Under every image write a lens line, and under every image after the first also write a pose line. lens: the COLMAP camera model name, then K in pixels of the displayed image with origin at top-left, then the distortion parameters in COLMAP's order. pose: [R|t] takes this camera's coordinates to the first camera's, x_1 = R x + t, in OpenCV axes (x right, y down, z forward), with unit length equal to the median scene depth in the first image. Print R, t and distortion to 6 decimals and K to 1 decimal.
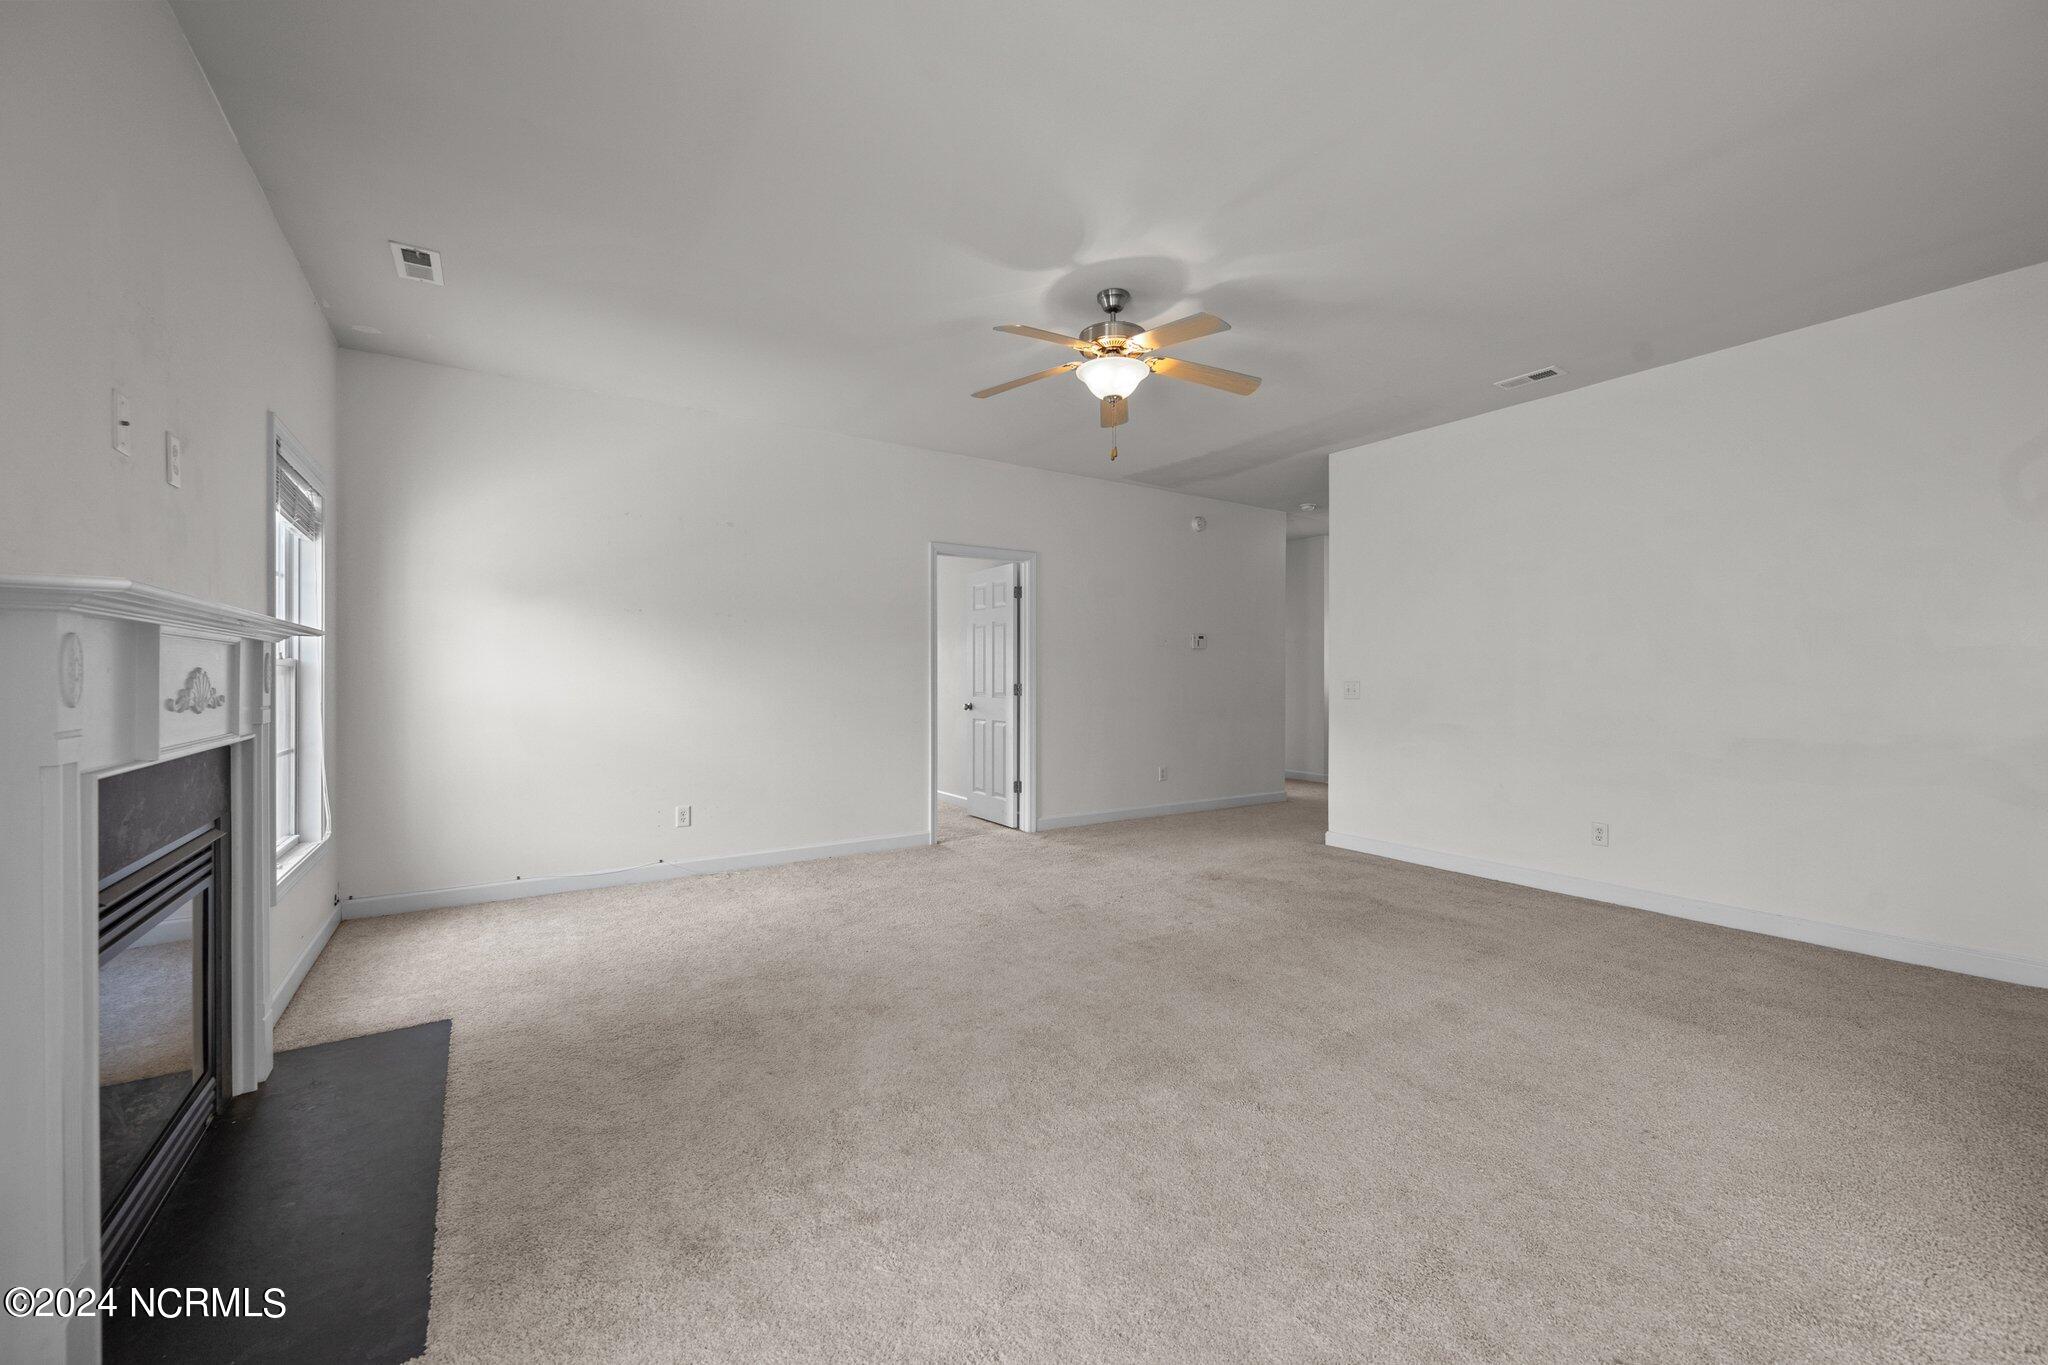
lens RADIAL K [[808.1, 0, 1035.3], [0, 808.1, 688.4], [0, 0, 1]] dist [-0.000114, 0.000015]
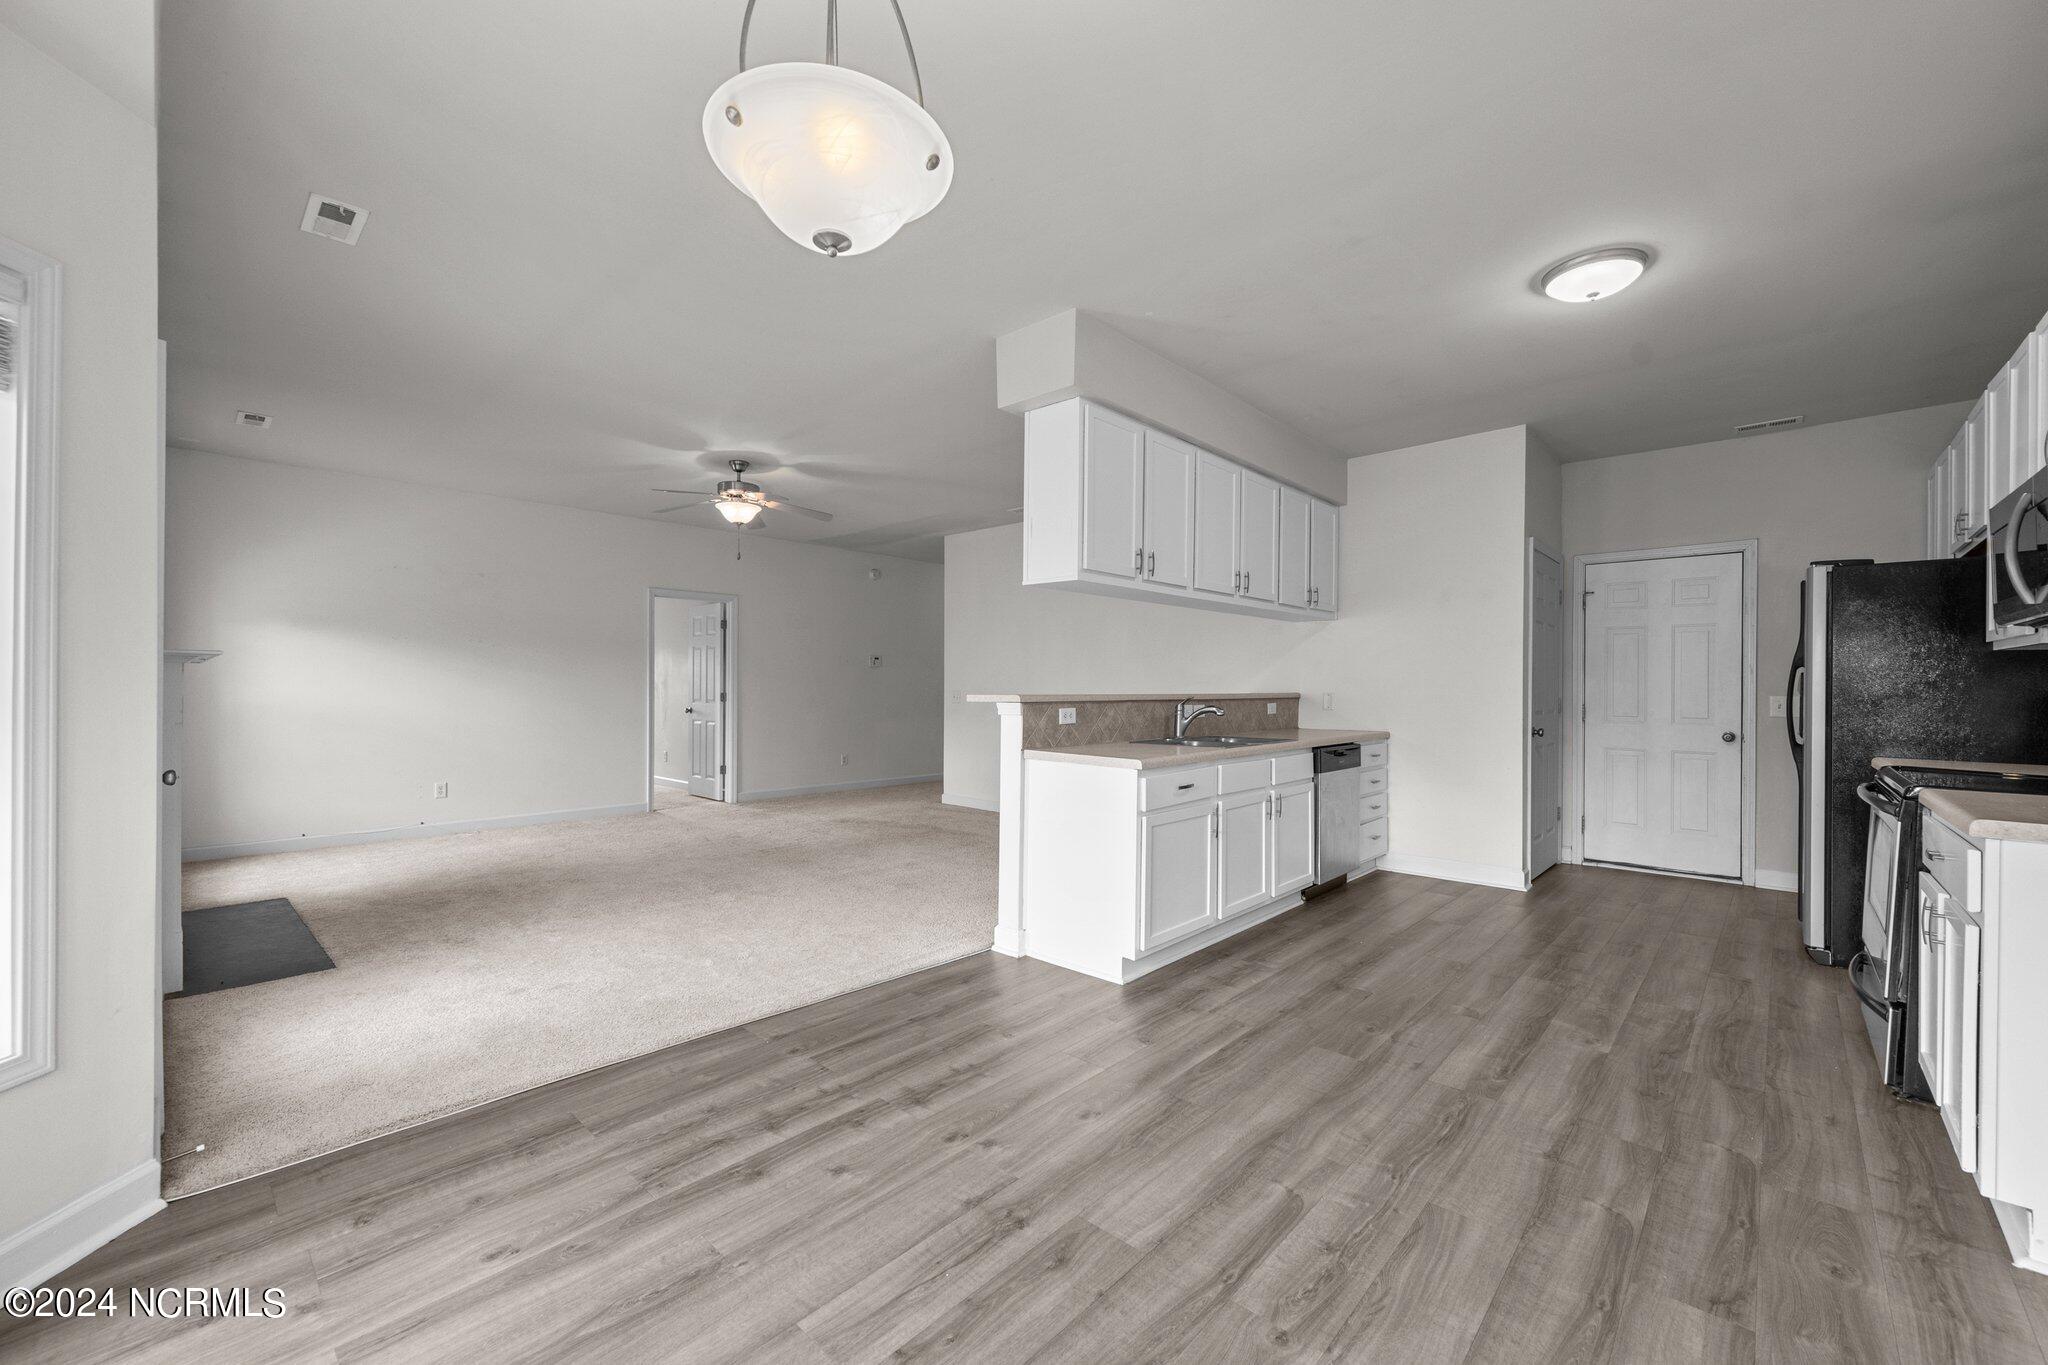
lens RADIAL K [[809.9, 0, 1028.2], [0, 809.9, 686.4], [0, 0, 1]] dist [-0.001452, -0.000081]
pose [[0.972619, 0.002472, 0.232392, 0.179922], [0.001201, 0.999877, -0.015666, 0.006351], [-0.232402, 0.015516, 0.972496, -0.480946]]
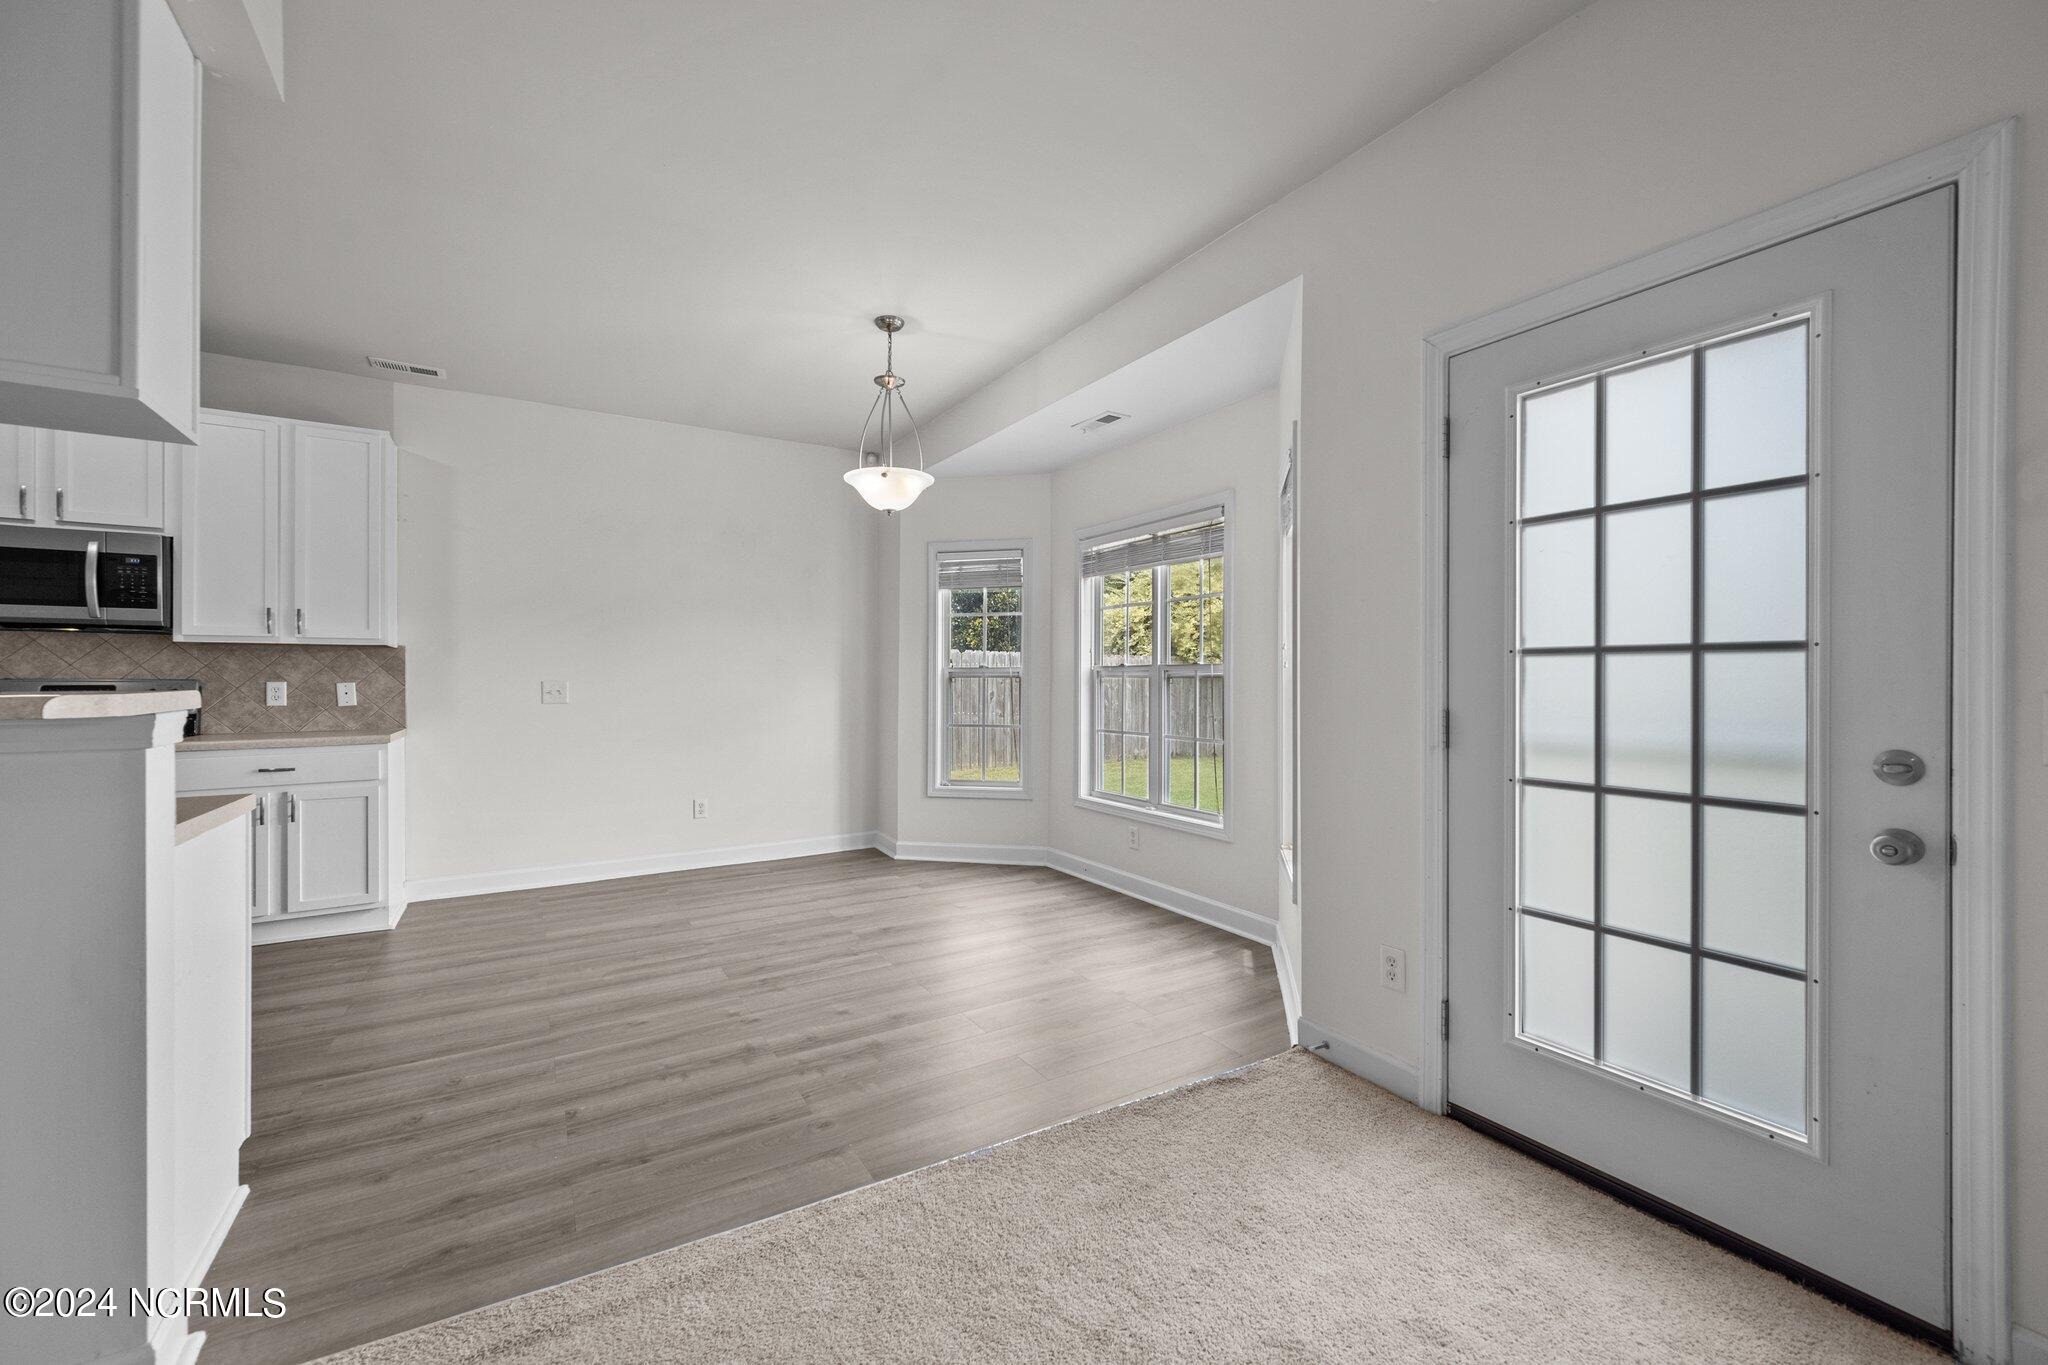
lens RADIAL K [[811.4, 0, 1028.2], [0, 811.4, 676.7], [0, 0, 1]] dist [-0.000344, -0.000034]
pose [[-0.999412, 0.000584, 0.034297, 0.043136], [0.001040, 0.999911, 0.013304, -0.004891], [-0.034286, 0.013332, -0.999323, 0.425145]]
